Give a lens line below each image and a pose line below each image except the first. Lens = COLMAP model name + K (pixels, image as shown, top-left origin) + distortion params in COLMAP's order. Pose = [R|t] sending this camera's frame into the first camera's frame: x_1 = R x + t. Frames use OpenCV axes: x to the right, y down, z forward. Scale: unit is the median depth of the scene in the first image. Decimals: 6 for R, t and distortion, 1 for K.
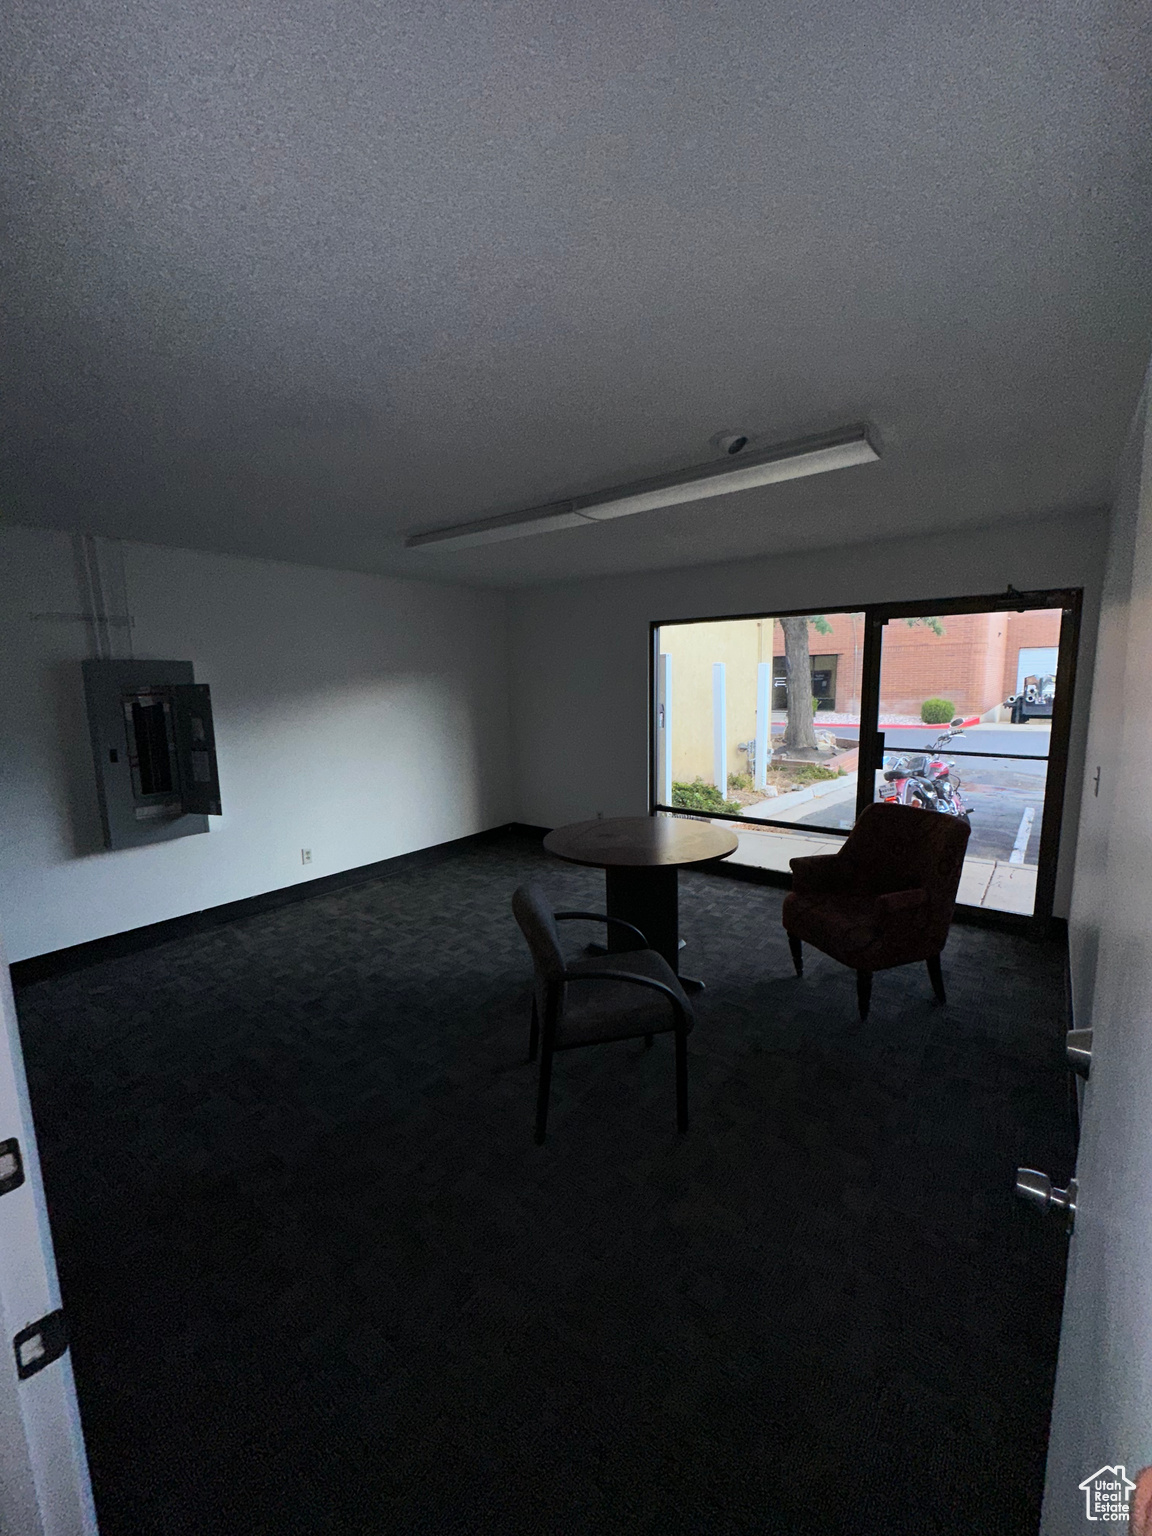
lens RADIAL K [[607.6, 0, 580.0], [0, 607.6, 750.6], [0, 0, 1]] dist [-0.000983, -0.000397]
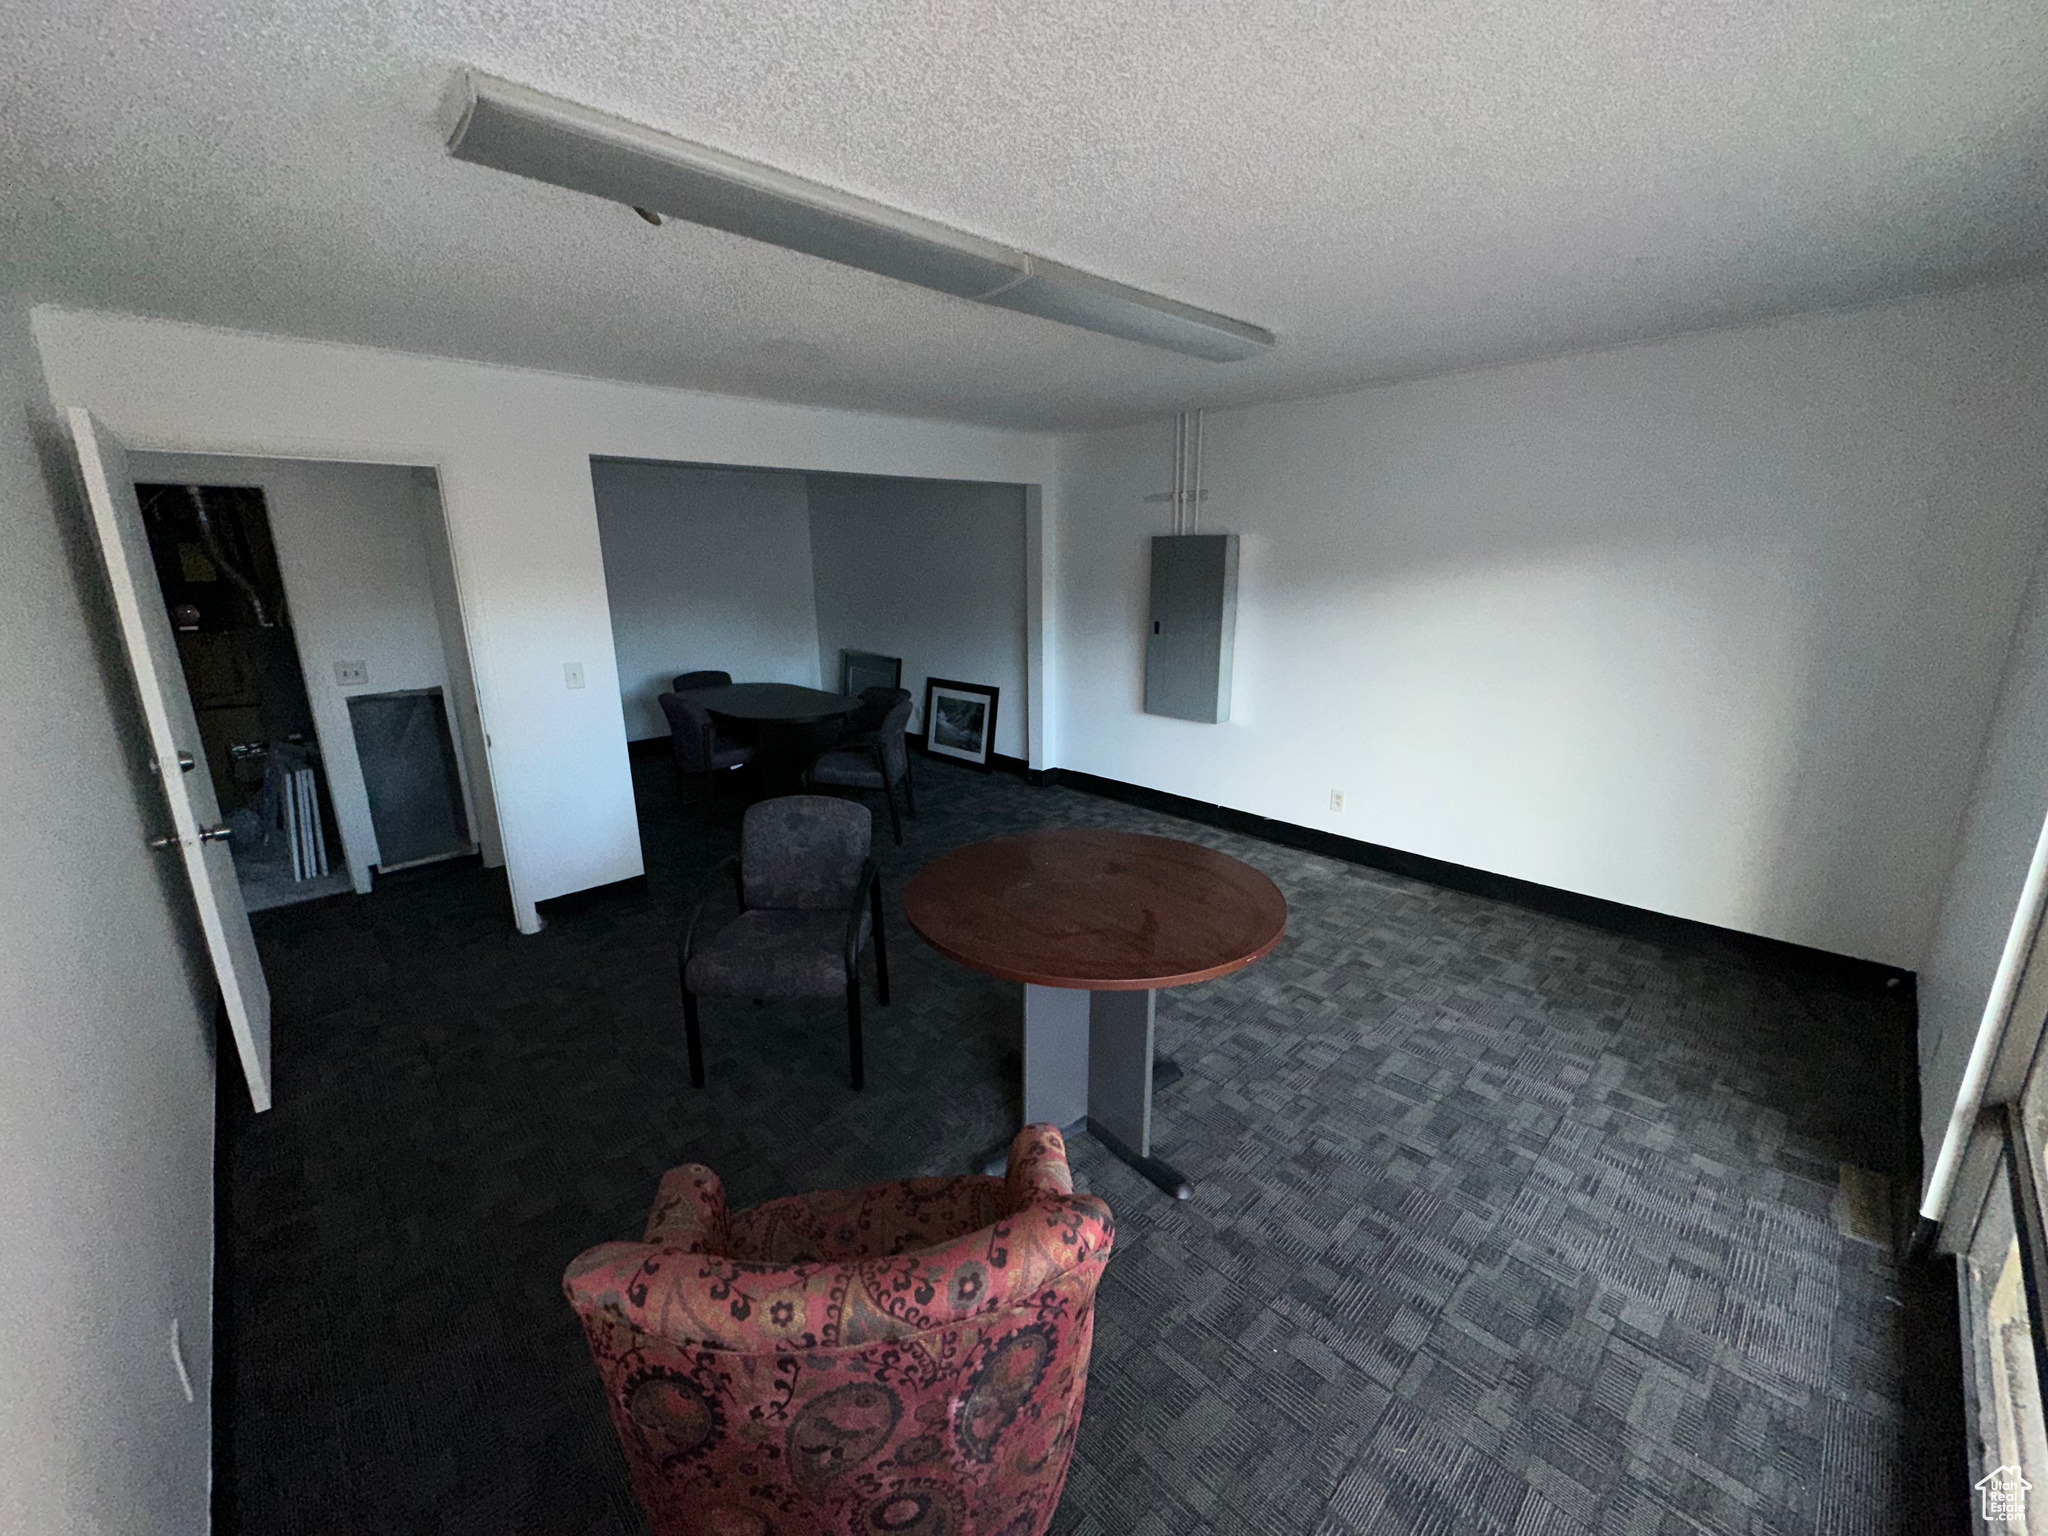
lens RADIAL K [[810.1, 0, 1024.0], [0, 810.1, 768.0], [0, 0, 1]] dist [-0.000983, -0.000397]
pose [[-0.157631, 0.265058, -0.951261, 0.591557], [-0.101705, 0.953823, 0.282625, -0.114740], [0.982247, 0.141298, -0.123394, 0.820634]]
